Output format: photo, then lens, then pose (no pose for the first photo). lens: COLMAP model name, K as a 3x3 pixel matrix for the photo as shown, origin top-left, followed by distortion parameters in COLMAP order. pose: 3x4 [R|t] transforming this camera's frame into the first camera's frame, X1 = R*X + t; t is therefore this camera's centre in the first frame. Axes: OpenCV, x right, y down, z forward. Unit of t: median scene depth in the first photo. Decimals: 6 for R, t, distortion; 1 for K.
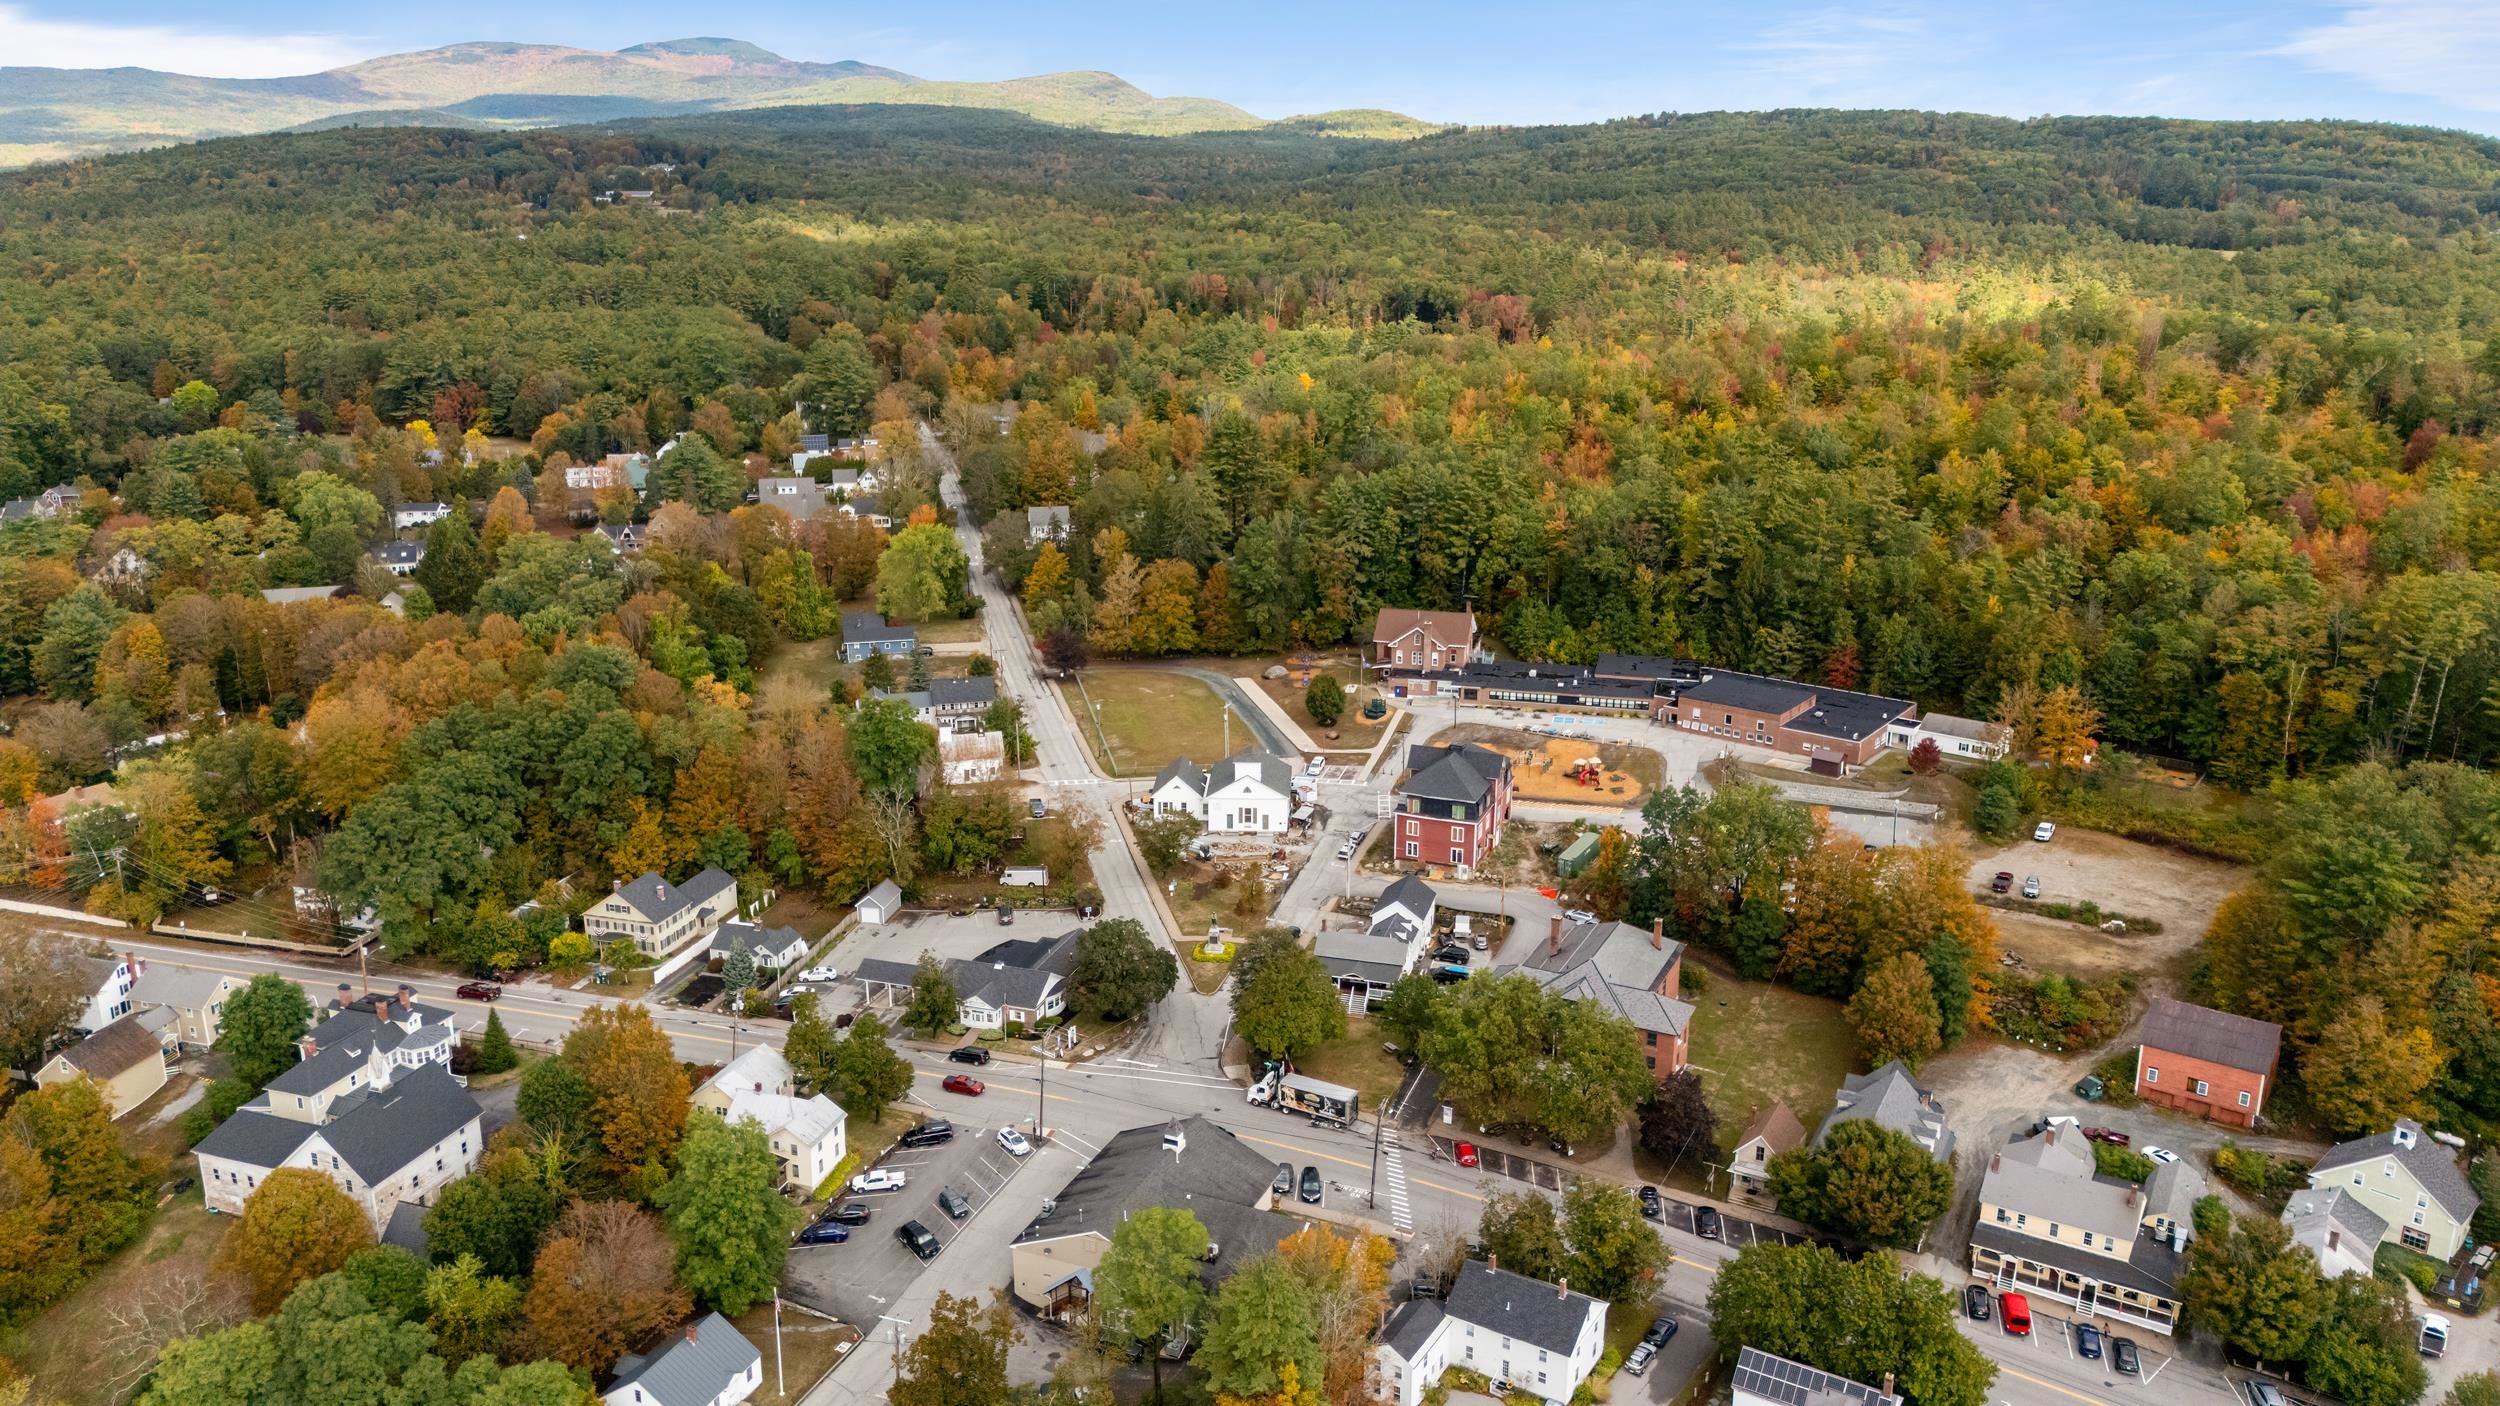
lens RADIAL K [[1847.6, 0, 1241.7], [0, 1847.6, 682.4], [0, 0, 1]] dist [0.068364, -0.057811]
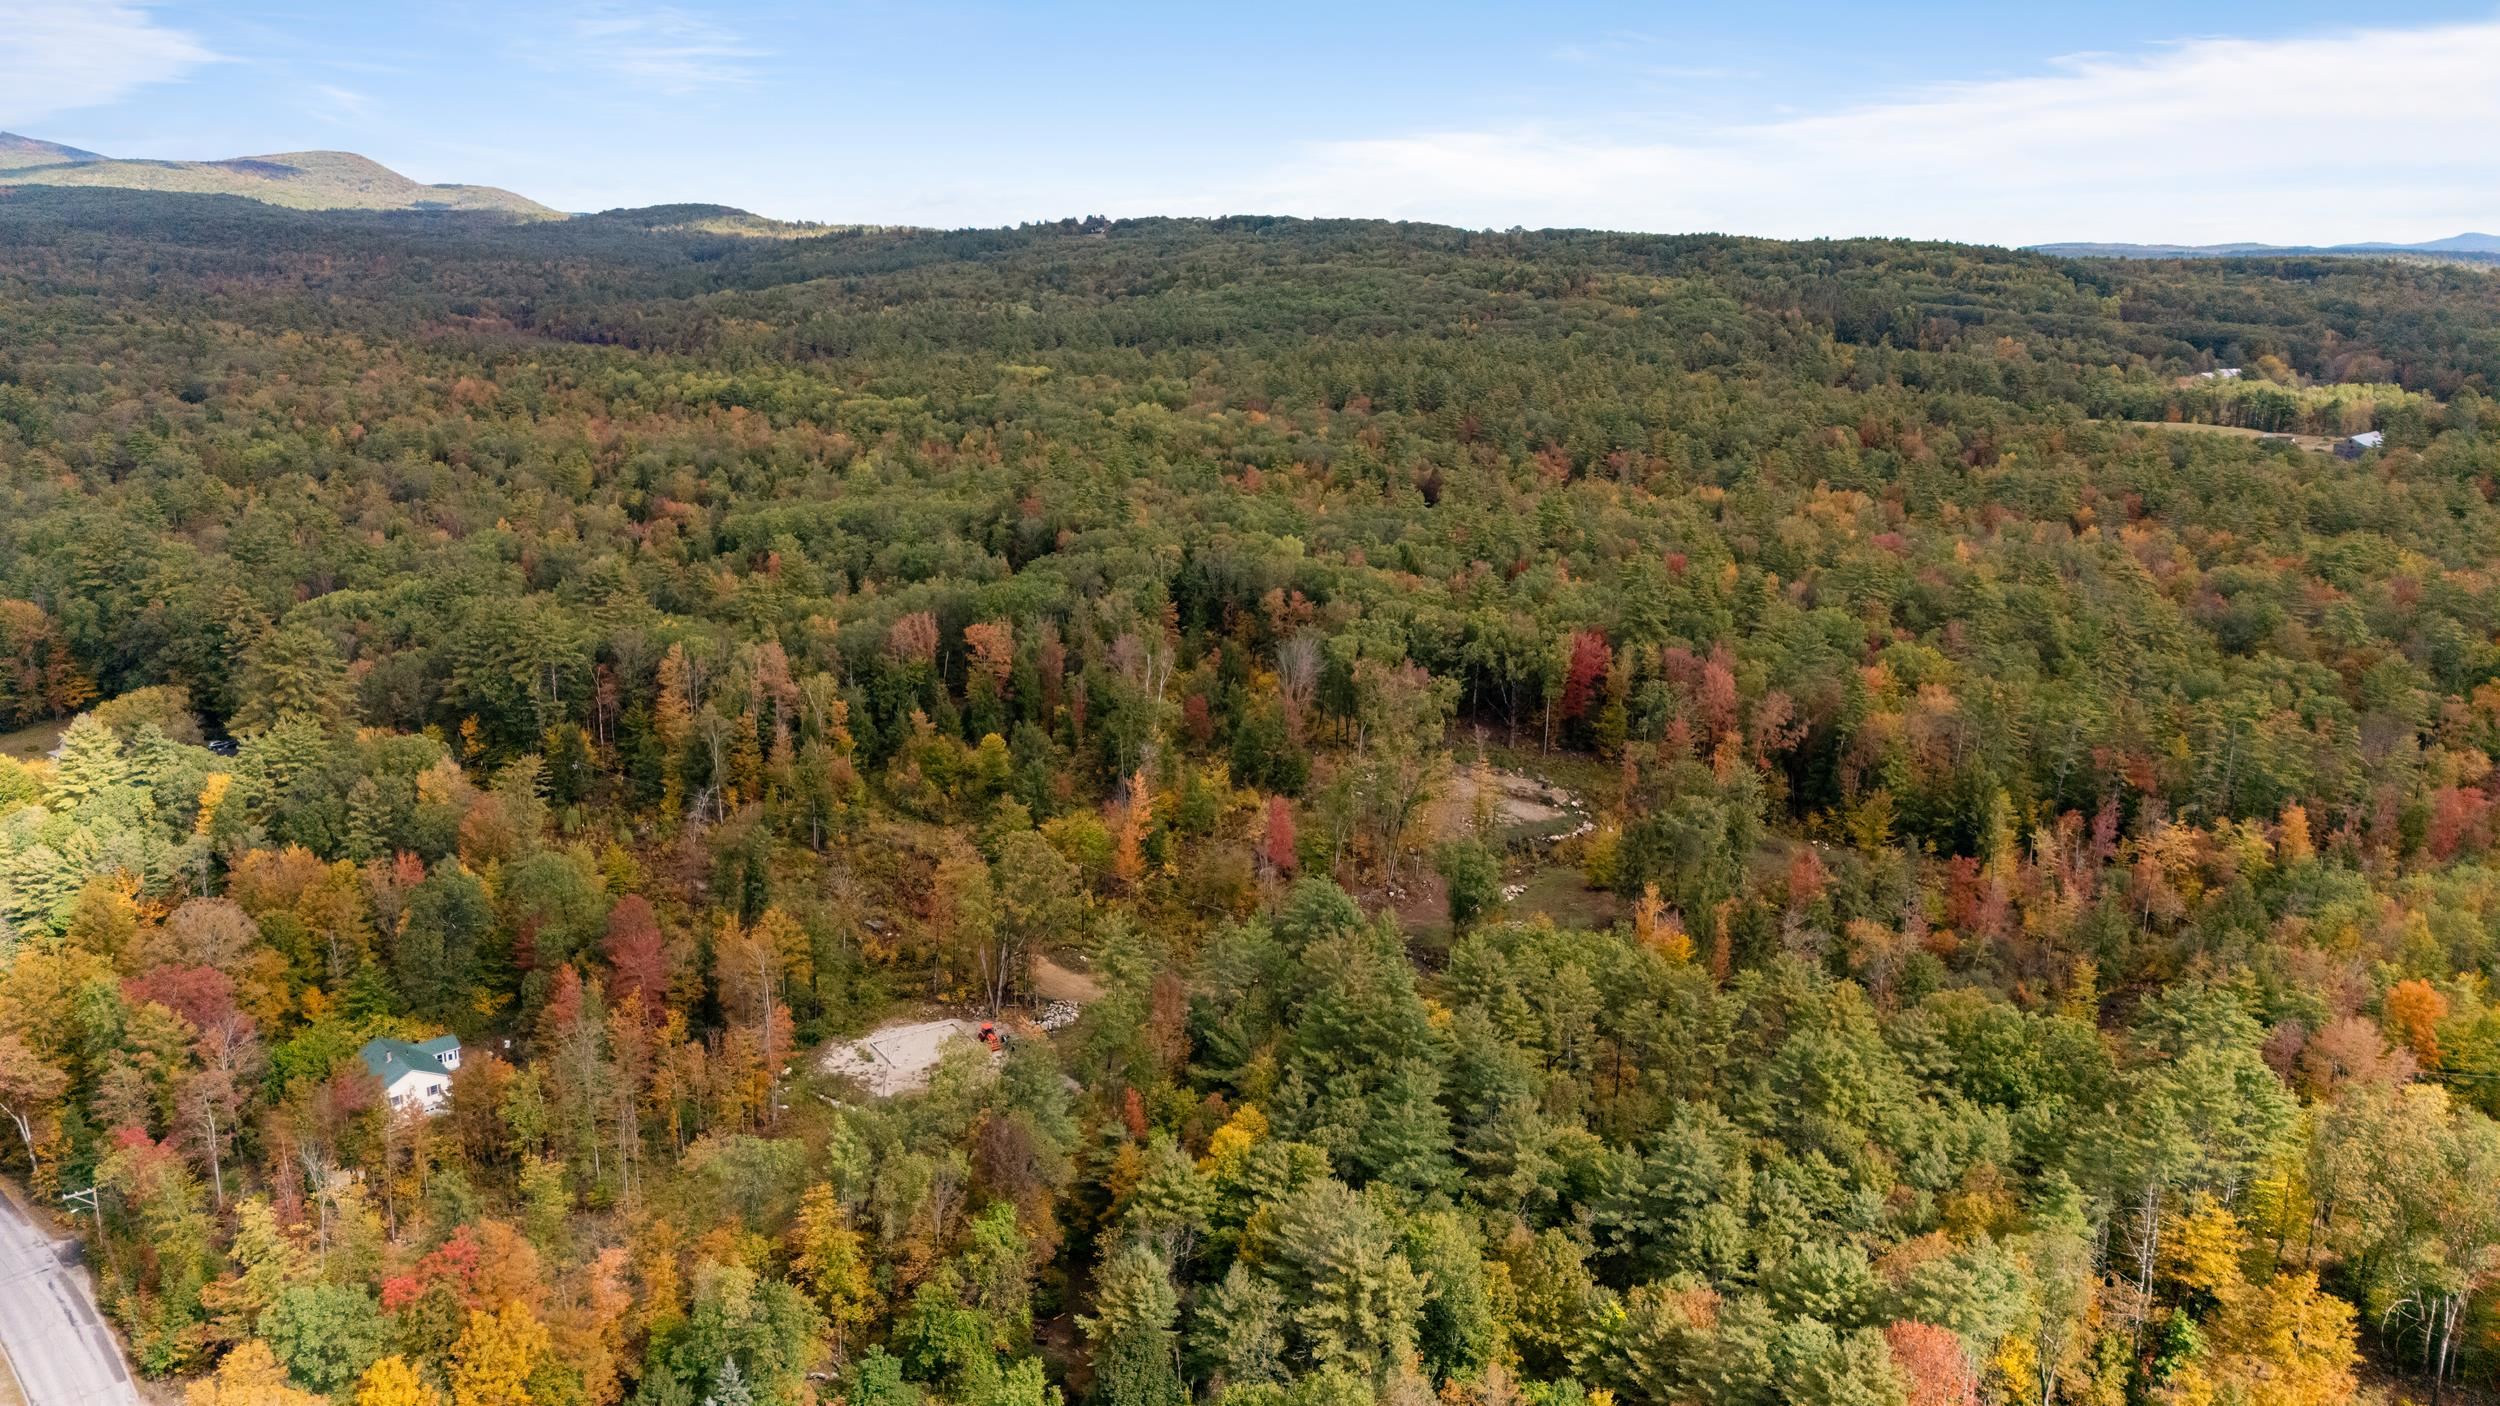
lens RADIAL K [[1847.6, 0, 1245.8], [0, 1847.6, 700.3], [0, 0, 1]] dist [0.068364, -0.057811]
pose [[0.933637, -0.080605, 0.349035, -0.251714], [0.094185, 0.995310, -0.022082, -0.461792], [-0.345618, 0.053491, 0.936849, 1.463524]]
